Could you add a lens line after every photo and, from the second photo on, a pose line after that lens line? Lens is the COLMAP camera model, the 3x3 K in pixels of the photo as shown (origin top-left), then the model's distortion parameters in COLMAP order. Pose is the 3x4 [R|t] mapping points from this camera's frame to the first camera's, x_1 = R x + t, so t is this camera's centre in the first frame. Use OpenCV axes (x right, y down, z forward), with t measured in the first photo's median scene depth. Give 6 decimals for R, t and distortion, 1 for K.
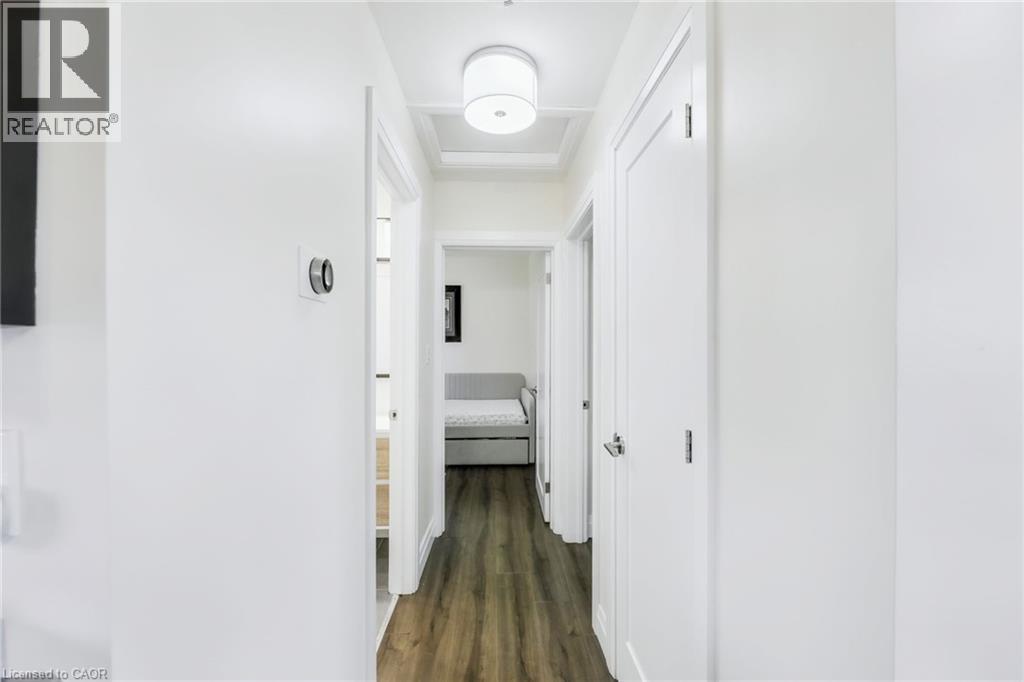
lens RADIAL K [[415.4, 0, 515.4], [0, 415.4, 343.4], [0, 0, 1]] dist [-0.006737, -0.000046]
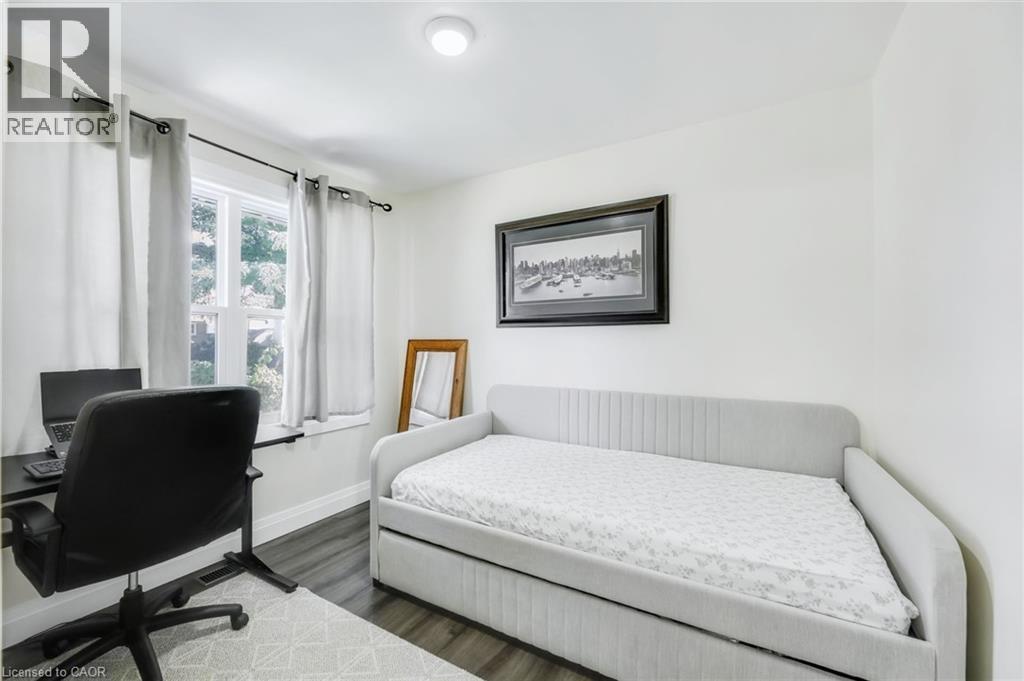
lens RADIAL K [[415.4, 0, 507.2], [0, 415.4, 343.9], [0, 0, 1]] dist [-0.006737, -0.000046]
pose [[0.832990, 0.001306, -0.553286, -0.032483], [0.000071, 0.999997, 0.002467, 0.017714], [0.553288, -0.002095, 0.832988, 0.561310]]
